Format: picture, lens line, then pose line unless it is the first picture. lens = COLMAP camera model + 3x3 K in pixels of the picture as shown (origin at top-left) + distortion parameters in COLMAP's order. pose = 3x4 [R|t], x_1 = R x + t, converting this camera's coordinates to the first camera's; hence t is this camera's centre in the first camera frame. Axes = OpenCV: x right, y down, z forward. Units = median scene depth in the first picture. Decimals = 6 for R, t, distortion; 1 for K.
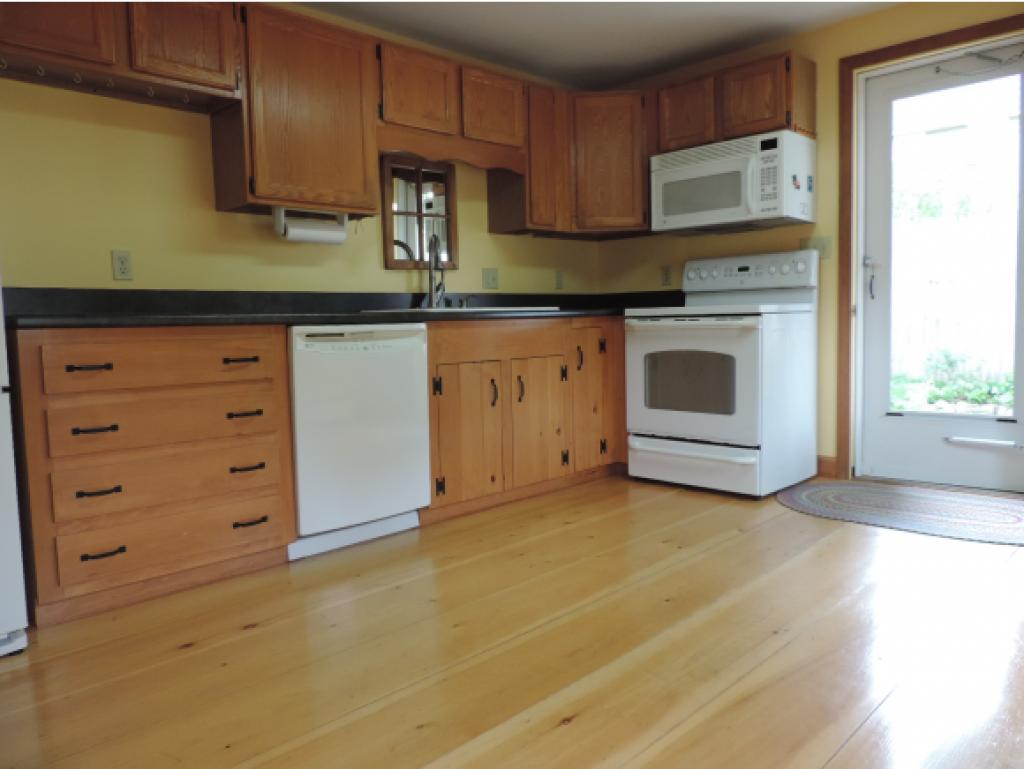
lens RADIAL K [[723.3, 0, 518.1], [0, 723.3, 384.0], [0, 0, 1]] dist [-0.027061, 0.001862]
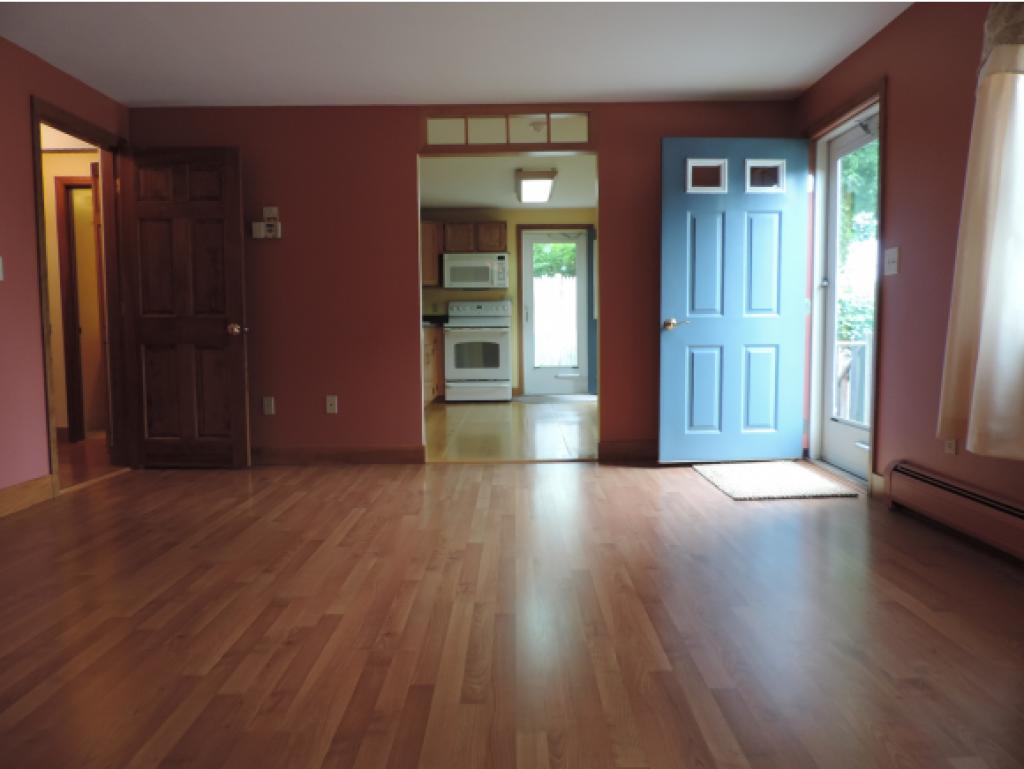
lens RADIAL K [[723.3, 0, 506.7], [0, 723.3, 377.6], [0, 0, 1]] dist [-0.027061, 0.001862]
pose [[0.719960, -0.031405, 0.693305, -1.340146], [0.051814, 0.998620, -0.008571, 0.094957], [-0.692079, 0.042094, 0.720593, -0.763033]]
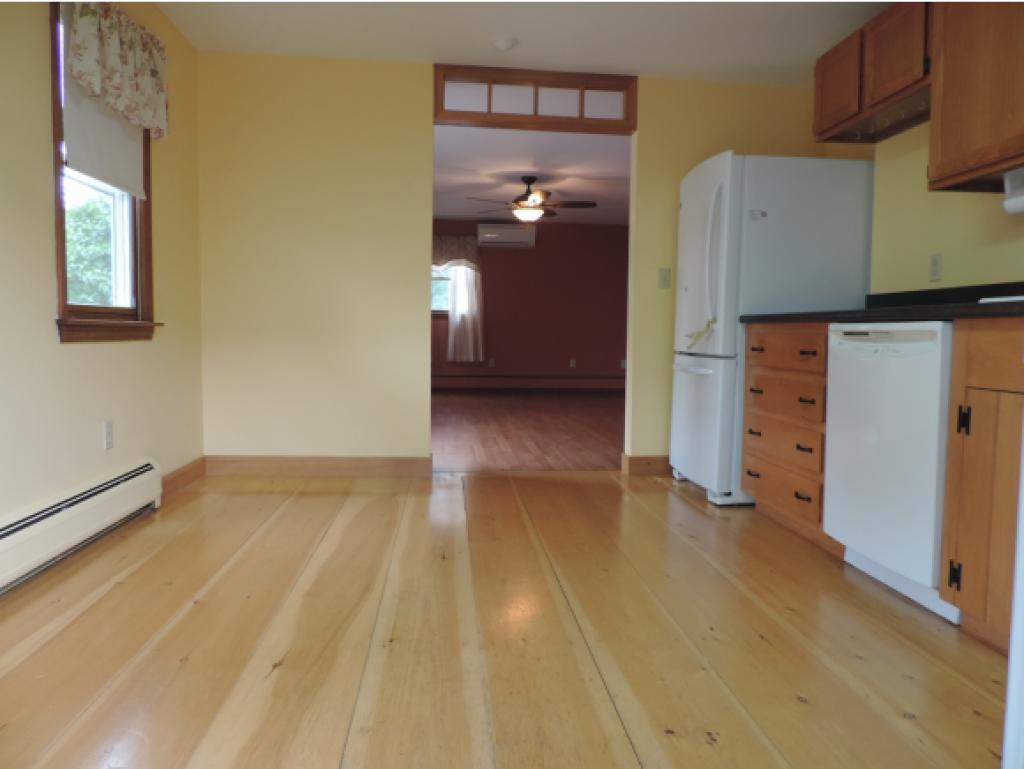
lens RADIAL K [[723.3, 0, 509.4], [0, 723.3, 380.8], [0, 0, 1]] dist [-0.027061, 0.001862]
pose [[-0.644190, 0.068829, -0.761762, 0.539630], [-0.060318, 0.988269, 0.140304, -0.082569], [0.762483, 0.136330, -0.632482, 0.936906]]
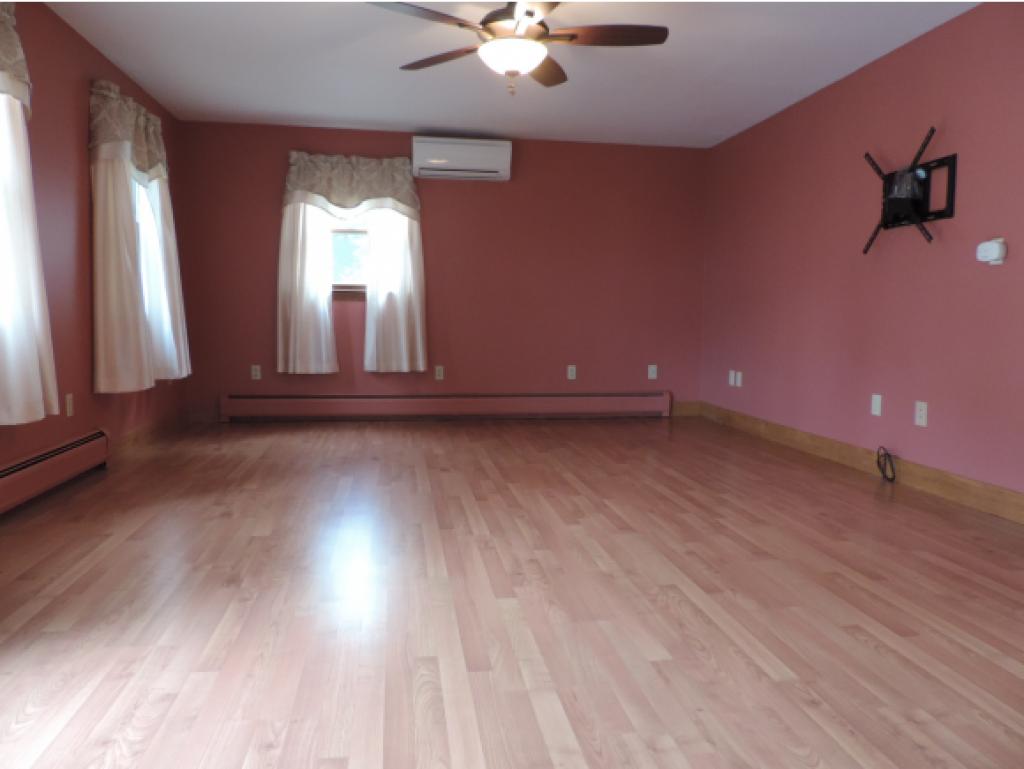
lens RADIAL K [[723.3, 0, 516.6], [0, 723.3, 388.9], [0, 0, 1]] dist [-0.027061, 0.001862]
pose [[-0.588875, 0.097049, -0.802377, -0.297798], [-0.063460, 0.984148, 0.165608, -0.008731], [0.805729, 0.148441, -0.573381, 0.225770]]
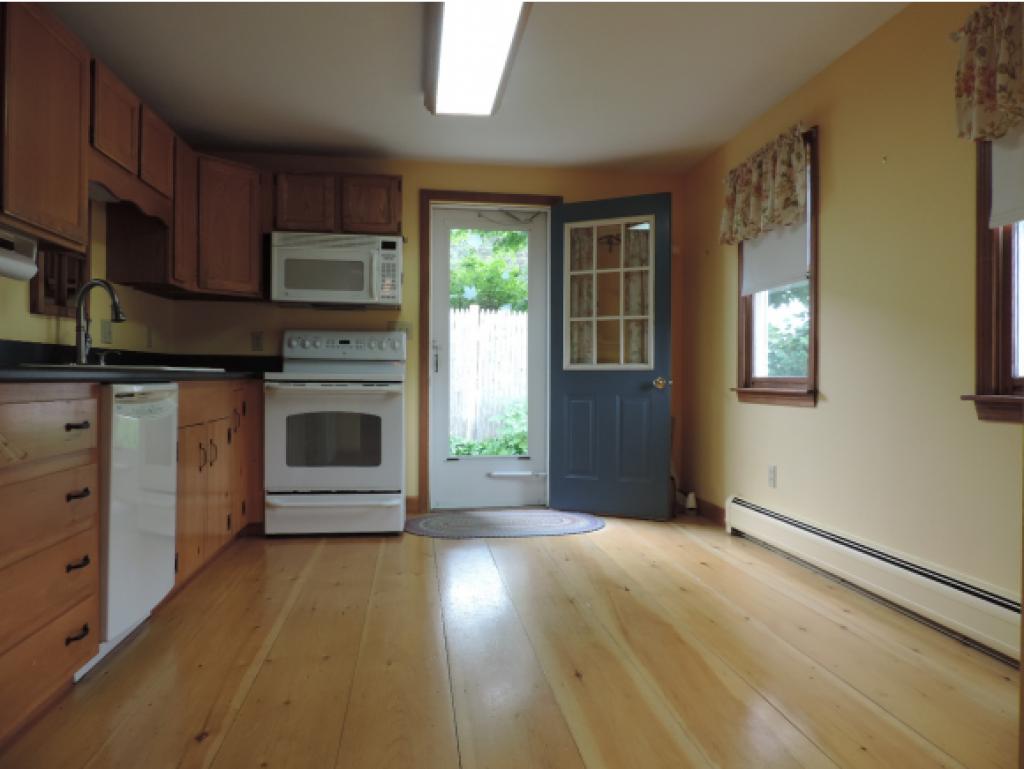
lens RADIAL K [[723.3, 0, 509.6], [0, 723.3, 386.8], [0, 0, 1]] dist [-0.027061, 0.001862]
pose [[0.608264, 0.023304, 0.793393, -0.498972], [0.043394, 0.997098, -0.062556, -0.003284], [-0.792548, 0.072479, 0.605487, 0.097153]]
